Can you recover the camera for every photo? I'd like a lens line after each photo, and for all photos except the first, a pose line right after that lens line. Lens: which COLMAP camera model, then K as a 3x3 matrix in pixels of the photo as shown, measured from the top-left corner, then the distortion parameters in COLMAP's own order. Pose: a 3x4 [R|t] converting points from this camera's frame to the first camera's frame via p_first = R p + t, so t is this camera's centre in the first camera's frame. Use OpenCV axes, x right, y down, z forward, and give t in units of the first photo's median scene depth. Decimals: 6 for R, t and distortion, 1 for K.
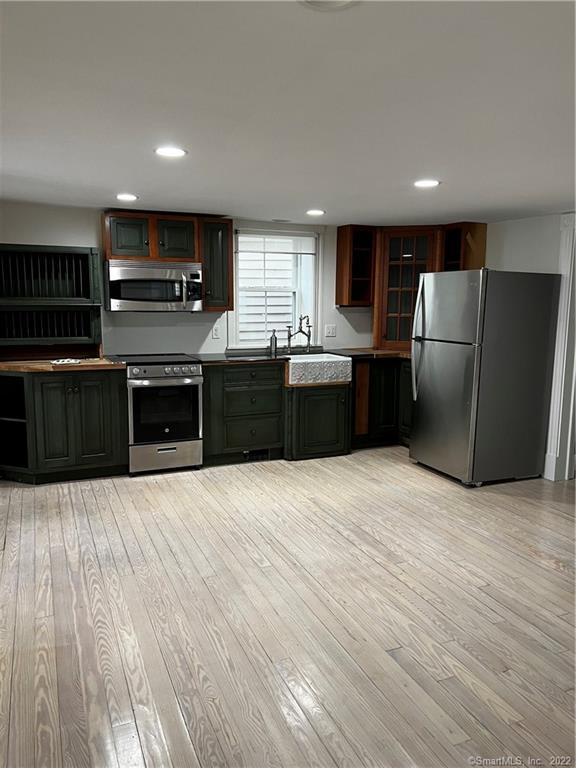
lens RADIAL K [[579.5, 0, 287.3], [0, 579.5, 382.9], [0, 0, 1]] dist [0.010889, -0.026991]
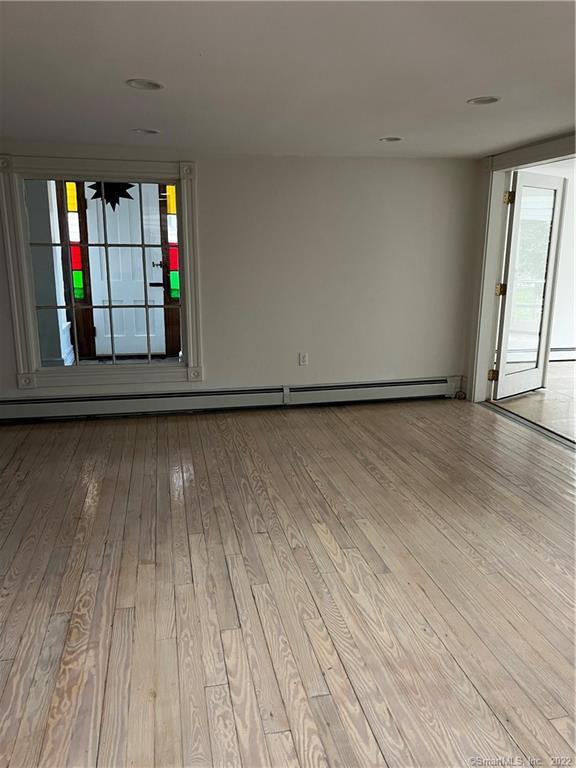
lens RADIAL K [[579.5, 0, 287.7], [0, 579.5, 382.6], [0, 0, 1]] dist [0.010889, -0.026991]
pose [[-0.982012, -0.050667, 0.181896, 0.147102], [0.018585, 0.932712, 0.360143, -0.209651], [-0.187904, 0.357045, -0.914993, 1.545443]]
